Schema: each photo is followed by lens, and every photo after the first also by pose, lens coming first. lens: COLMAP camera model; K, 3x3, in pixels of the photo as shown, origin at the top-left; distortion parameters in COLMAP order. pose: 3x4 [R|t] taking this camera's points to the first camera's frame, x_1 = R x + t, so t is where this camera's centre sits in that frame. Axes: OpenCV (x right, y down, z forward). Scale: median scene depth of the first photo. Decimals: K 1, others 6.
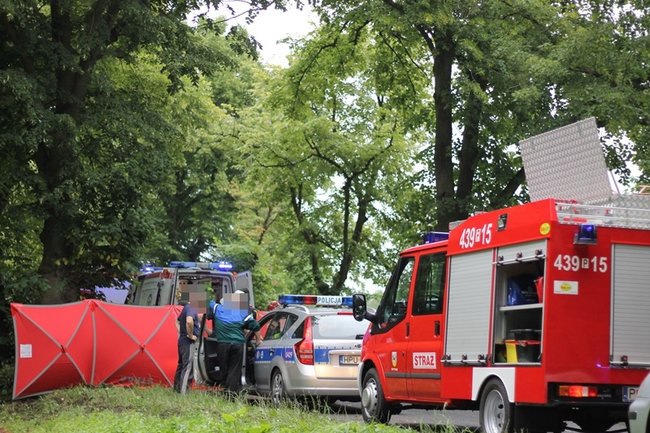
lens RADIAL K [[1528.1, 0, 325.0], [0, 1528.1, 216.5], [0, 0, 1]] dist [-0.104790, 0.167850]
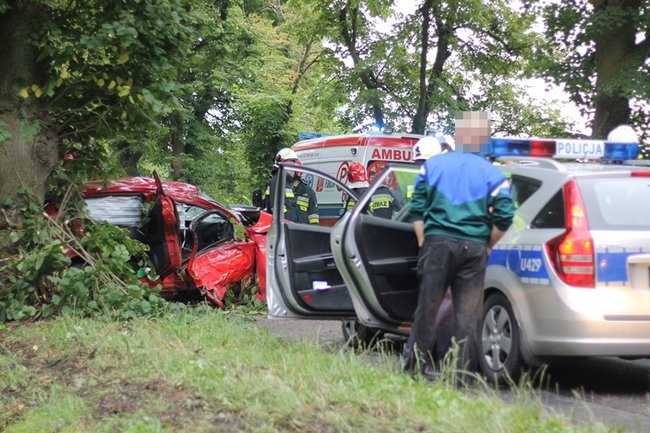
lens RADIAL K [[1528.1, 0, 325.0], [0, 1528.1, 216.5], [0, 0, 1]] dist [-0.104790, 0.167850]
pose [[0.999858, -0.008568, 0.014520, -0.070693], [0.007330, 0.996502, 0.083251, 0.029197], [-0.015183, -0.083132, 0.996423, 0.423423]]
